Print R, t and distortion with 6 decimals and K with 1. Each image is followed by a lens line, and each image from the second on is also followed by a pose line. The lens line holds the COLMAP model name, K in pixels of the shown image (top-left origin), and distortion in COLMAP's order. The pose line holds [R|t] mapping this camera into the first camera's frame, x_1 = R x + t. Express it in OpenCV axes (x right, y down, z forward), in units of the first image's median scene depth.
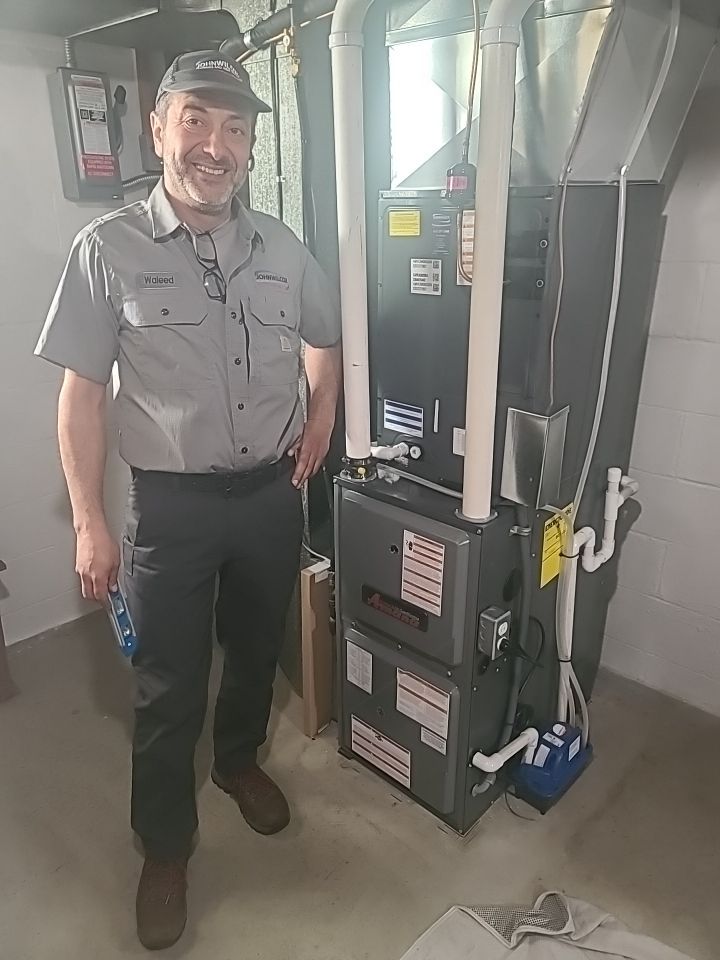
lens RADIAL K [[700.5, 0, 357.9], [0, 700.5, 478.7], [0, 0, 1]] dist [0.012585, 0.001669]
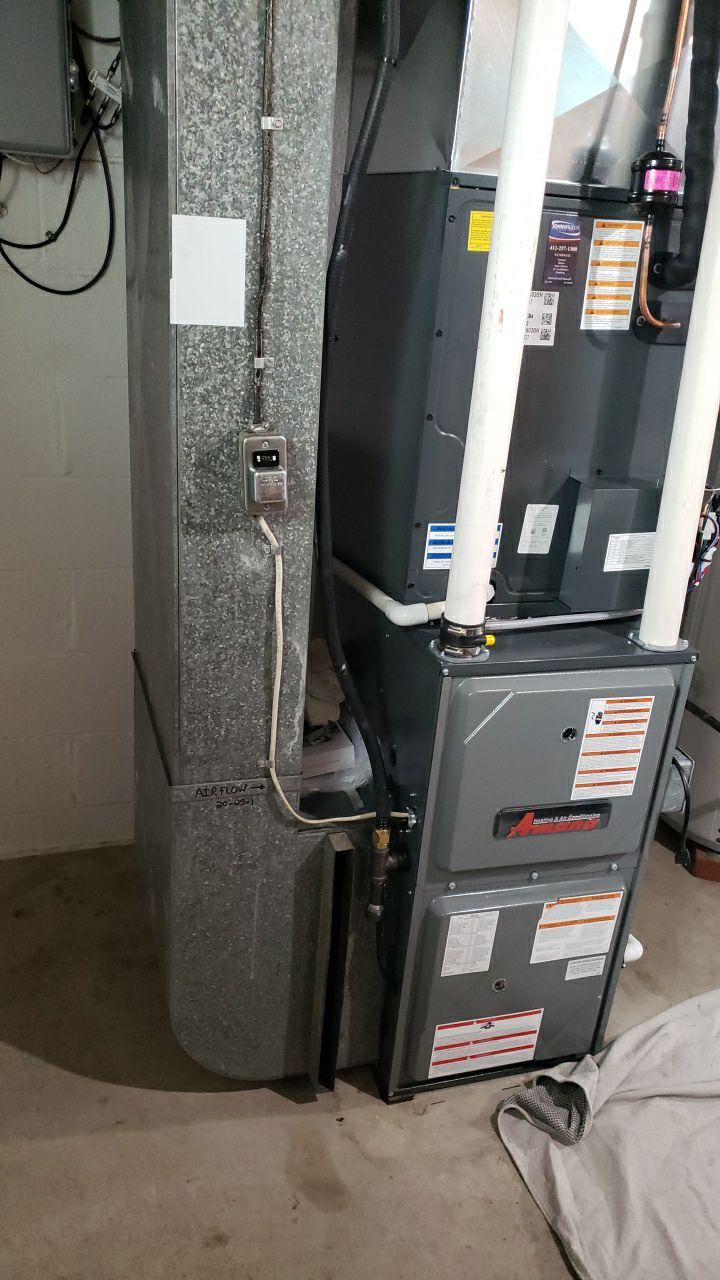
lens RADIAL K [[956.2, 0, 350.6], [0, 956.2, 648.3], [0, 0, 1]] dist [0.025772, -0.013739]
pose [[0.510852, -0.297231, 0.806650, -0.710874], [0.244788, 0.949777, 0.194945, -0.191188], [-0.824081, 0.097870, 0.557954, 0.606418]]
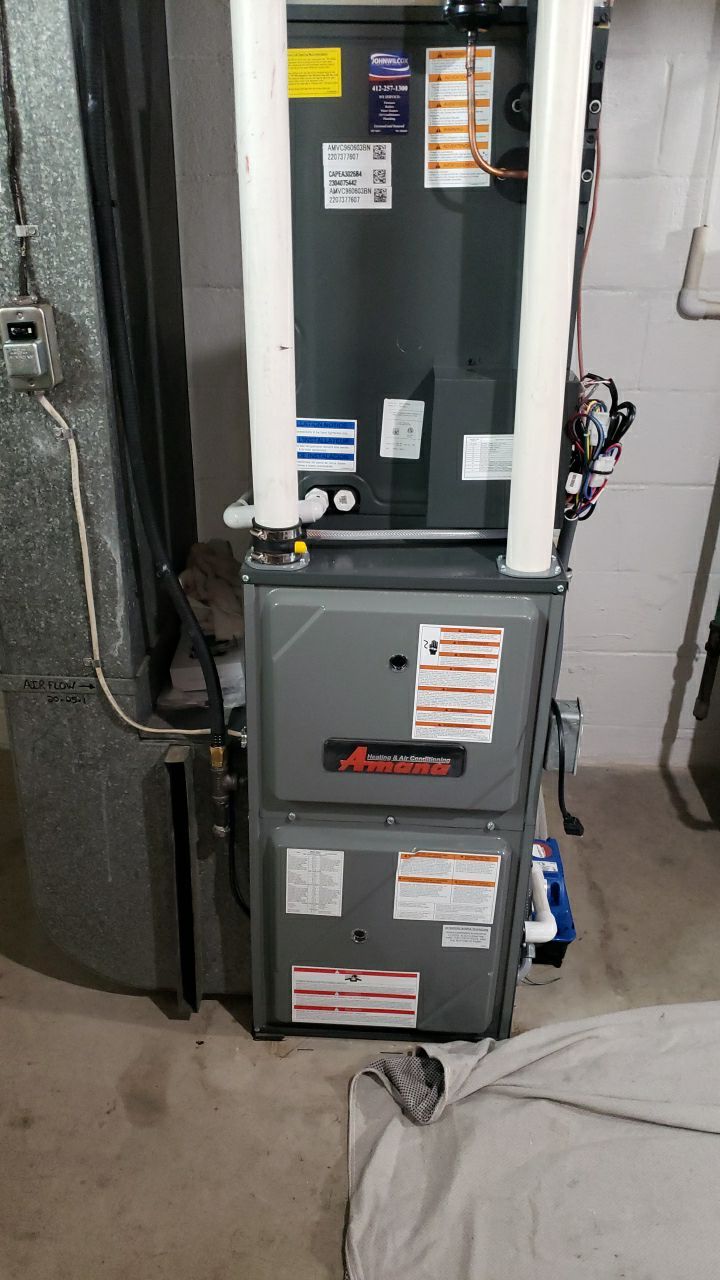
lens RADIAL K [[956.2, 0, 356.5], [0, 956.2, 644.5], [0, 0, 1]] dist [0.025772, -0.013739]
pose [[0.761852, -0.266703, 0.590297, -0.411292], [0.218426, 0.963704, 0.153508, -0.041147], [-0.609813, 0.011986, 0.792455, 0.357475]]
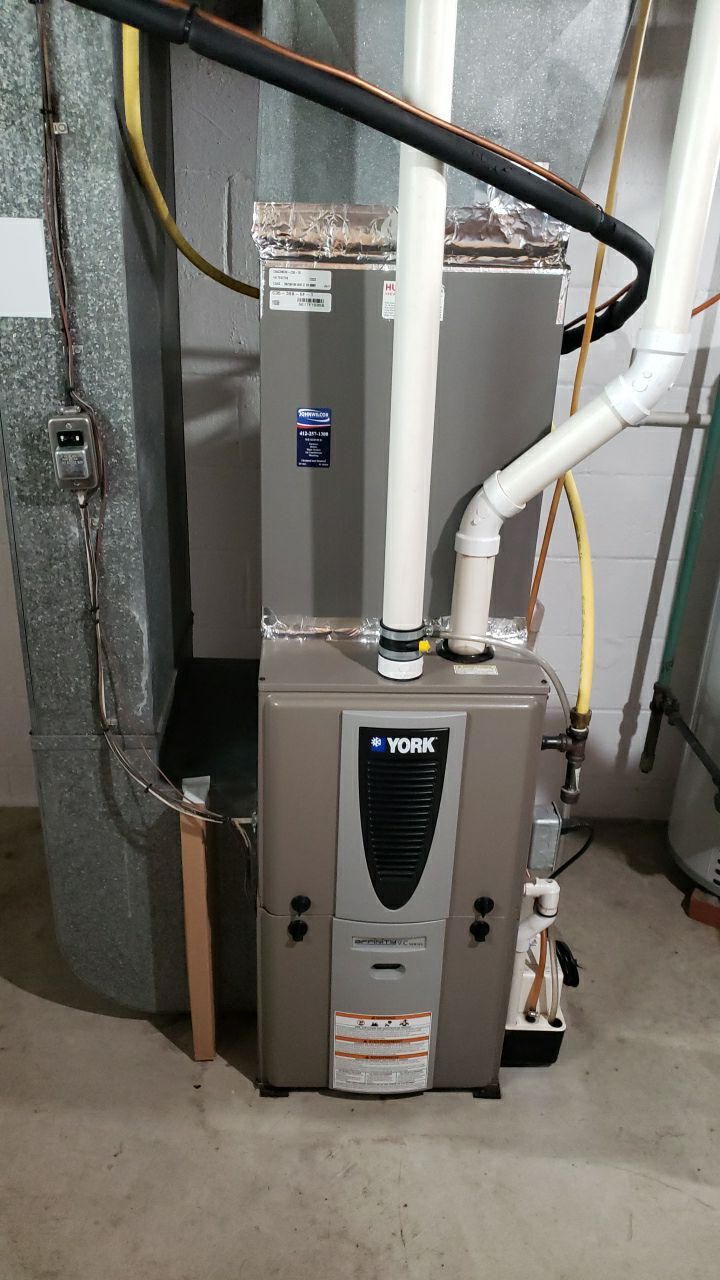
lens RADIAL K [[956.2, 0, 354.3], [0, 956.2, 656.1], [0, 0, 1]] dist [0.025772, -0.013739]
pose [[0.685131, -0.288386, 0.668901, -0.540598], [0.227948, 0.957052, 0.179139, -0.121337], [-0.691835, 0.029741, 0.721443, 0.330457]]
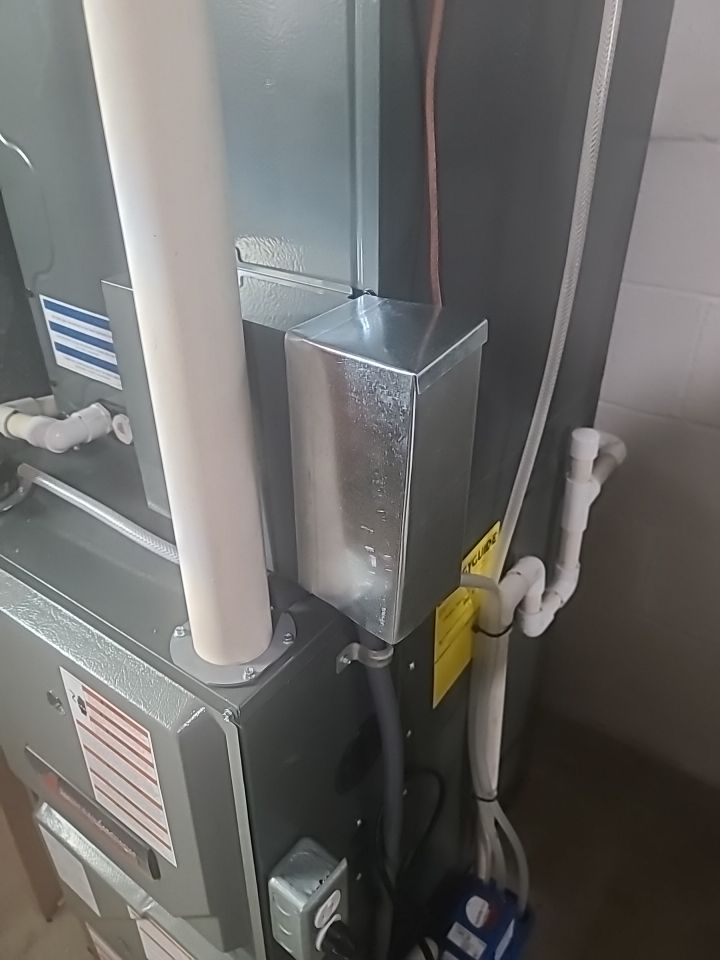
lens RADIAL K [[700.5, 0, 378.0], [0, 700.5, 479.0], [0, 0, 1]] dist [0.012585, 0.001669]
pose [[0.991530, -0.057794, 0.116314, 0.176970], [0.035007, 0.981318, 0.189179, -0.080333], [-0.125074, -0.183505, 0.975029, 0.574831]]
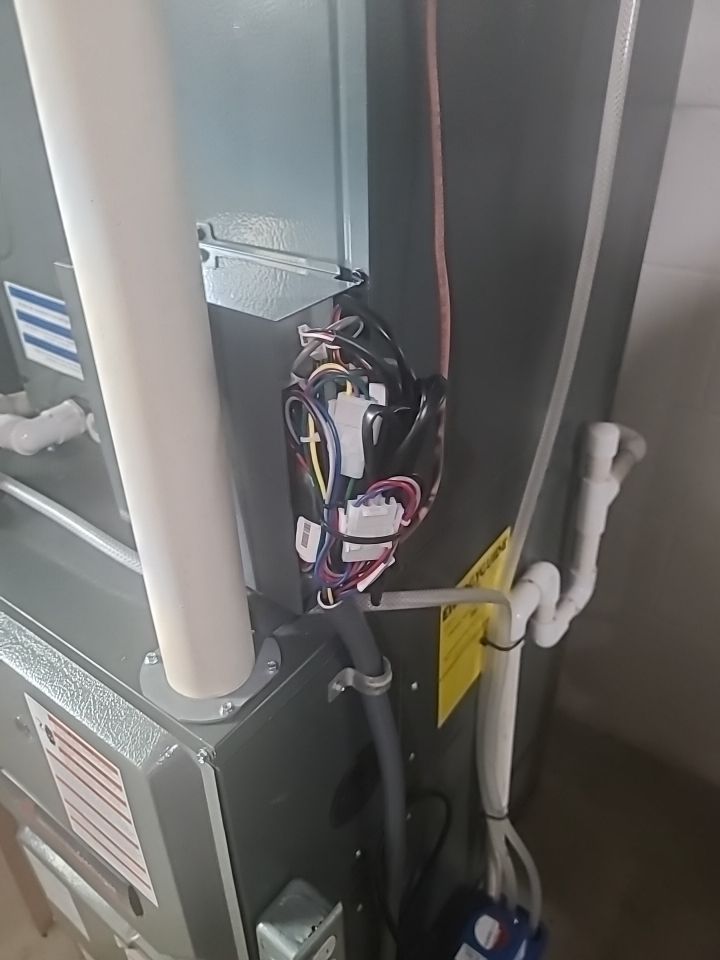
lens RADIAL K [[700.5, 0, 379.7], [0, 700.5, 487.6], [0, 0, 1]] dist [0.012585, 0.001669]
pose [[0.992558, -0.064912, 0.103028, 0.187262], [0.041797, 0.976283, 0.212425, -0.079145], [-0.114374, -0.206538, 0.971731, 0.609898]]
